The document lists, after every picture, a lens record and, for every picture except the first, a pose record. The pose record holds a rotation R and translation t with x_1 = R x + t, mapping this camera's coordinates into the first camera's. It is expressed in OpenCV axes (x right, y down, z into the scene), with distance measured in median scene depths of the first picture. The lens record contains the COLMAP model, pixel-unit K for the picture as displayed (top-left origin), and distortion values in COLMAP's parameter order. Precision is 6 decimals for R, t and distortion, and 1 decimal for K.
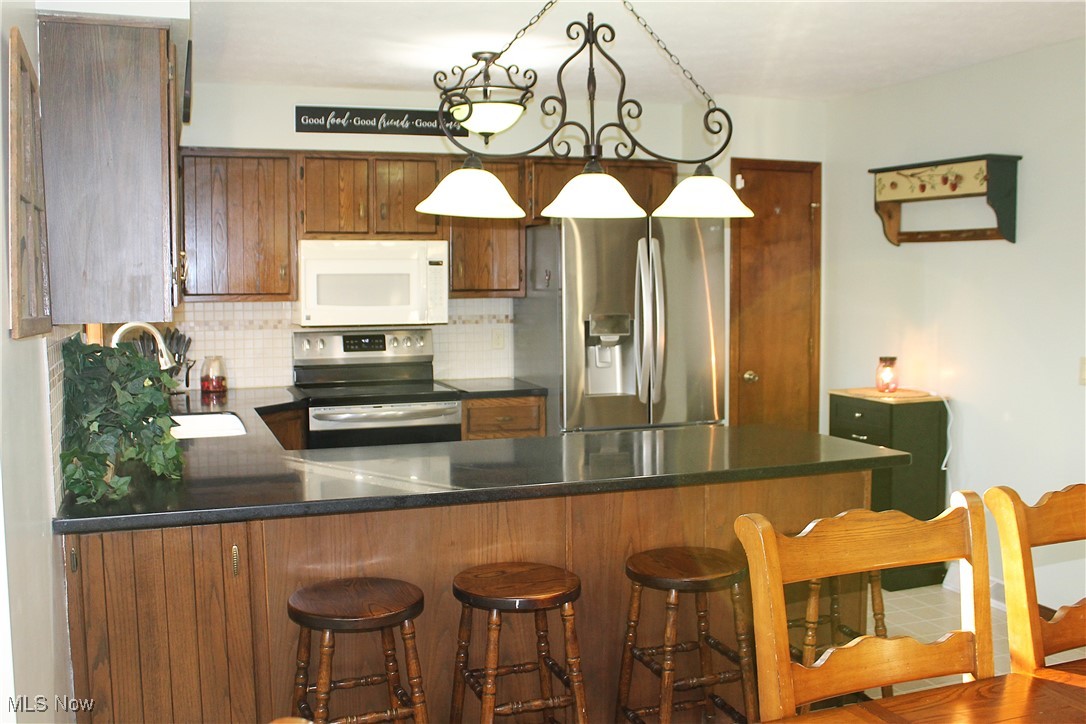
lens RADIAL K [[1063.9, 0, 543.0], [0, 1063.9, 362.0], [0, 0, 1]] dist [-0.164655, 0.193566]
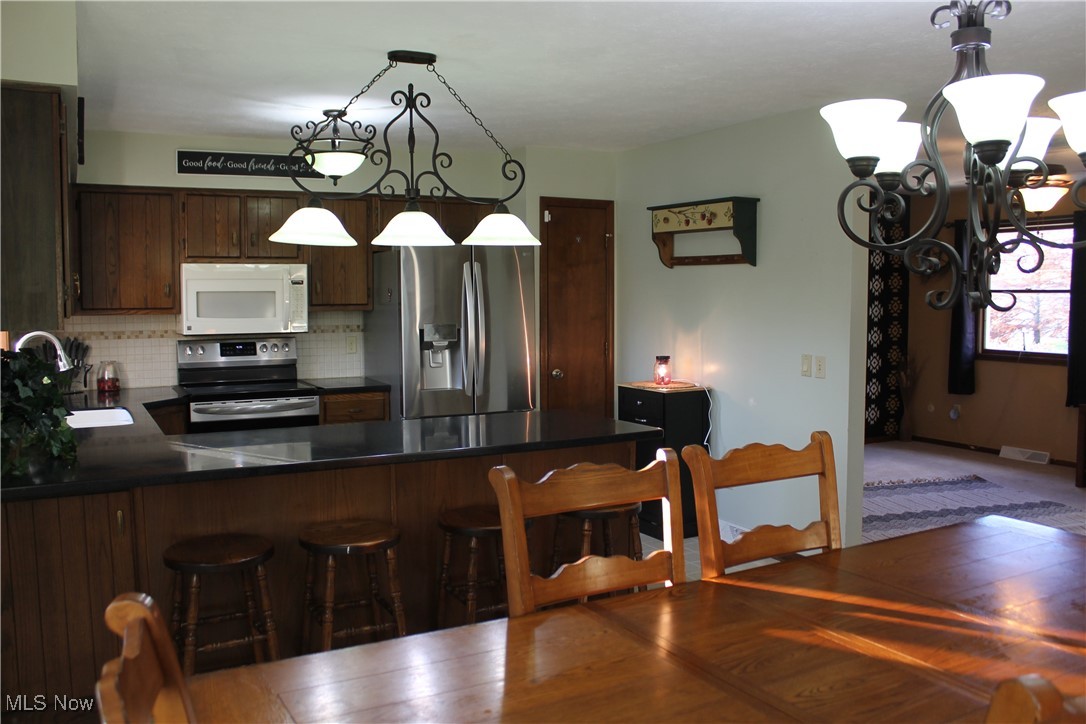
lens RADIAL K [[909.9, 0, 543.0], [0, 909.9, 362.0], [0, 0, 1]] dist [-0.165872, 0.139705]
pose [[0.989402, -0.009782, 0.144873, 0.030362], [0.010528, 0.999935, -0.004385, 0.005567], [-0.144821, 0.005864, 0.989441, -0.060520]]
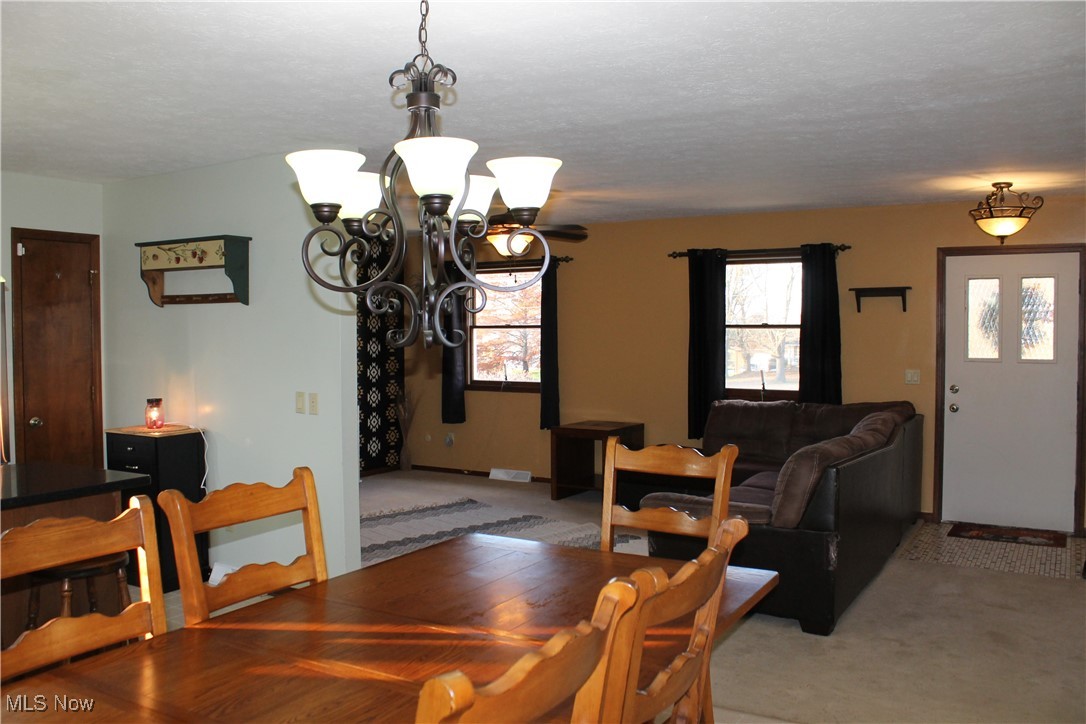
lens RADIAL K [[909.9, 0, 543.0], [0, 909.9, 362.0], [0, 0, 1]] dist [-0.165872, 0.139705]
pose [[0.780129, -0.023165, 0.625190, 0.044324], [0.052348, 0.998227, -0.028334, 0.005327], [-0.623425, 0.054831, 0.779958, -0.079110]]
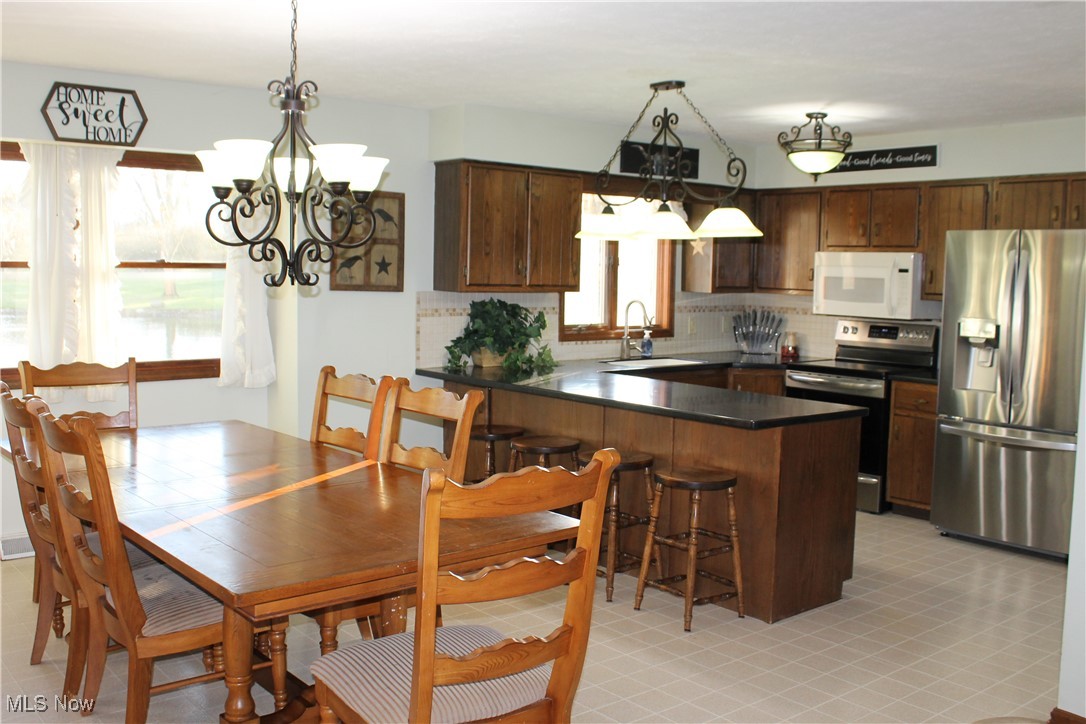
lens RADIAL K [[1012.5, 0, 543.0], [0, 1012.5, 362.0], [0, 0, 1]] dist [-0.153942, 0.156850]
pose [[0.331701, 0.096480, -0.938438, 0.978457], [-0.094852, 0.993127, 0.068576, -0.030119], [0.938604, 0.066266, 0.338572, 0.244271]]
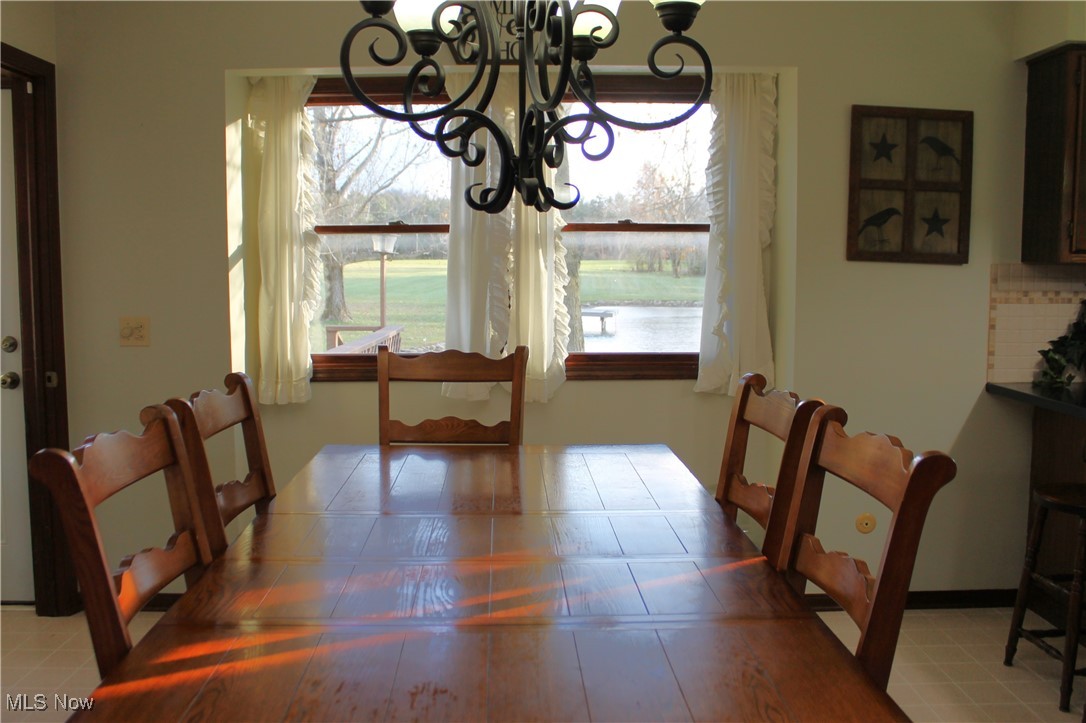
lens RADIAL K [[962.6, 0, 526.0], [0, 962.6, 361.7], [0, 0, 1]] dist [-0.168273, 0.128052]
pose [[-0.349645, 0.102695, -0.931237, 0.579373], [-0.072845, 0.987985, 0.136304, -0.012928], [0.934046, 0.115494, -0.337963, 0.425373]]
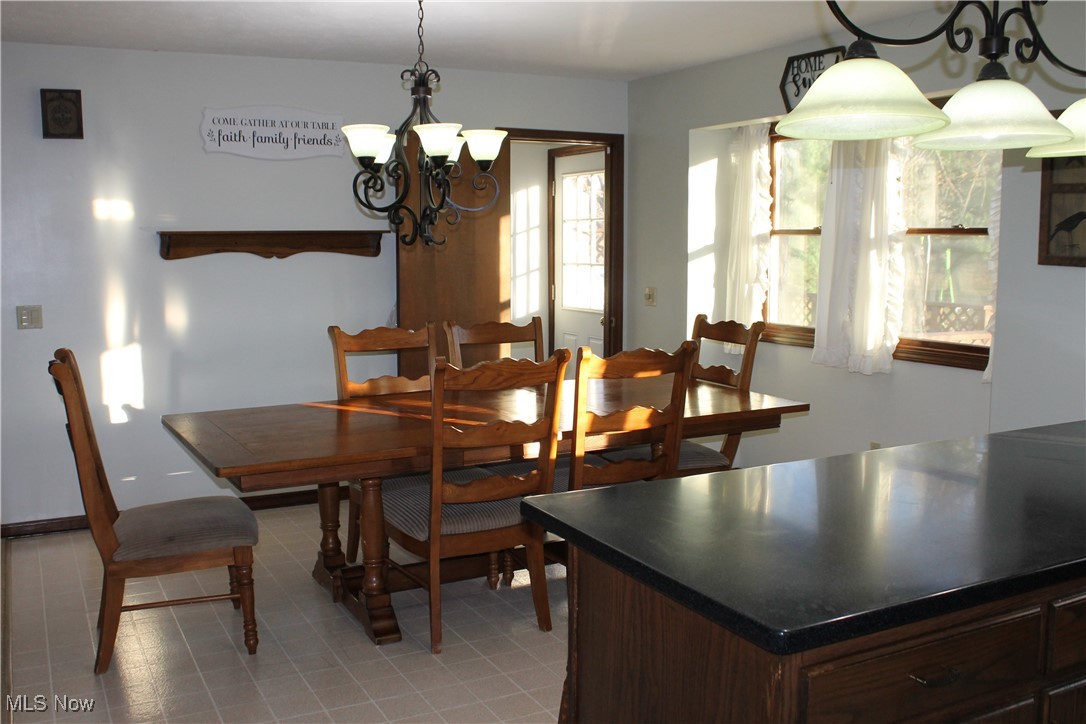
lens RADIAL K [[1012.5, 0, 543.0], [0, 1012.5, 362.0], [0, 0, 1]] dist [-0.153942, 0.156850]
pose [[-0.993971, 0.013442, -0.108820, 0.273291], [-0.008478, 0.980063, 0.198504, -0.084727], [0.109319, 0.198230, -0.974040, 1.132863]]
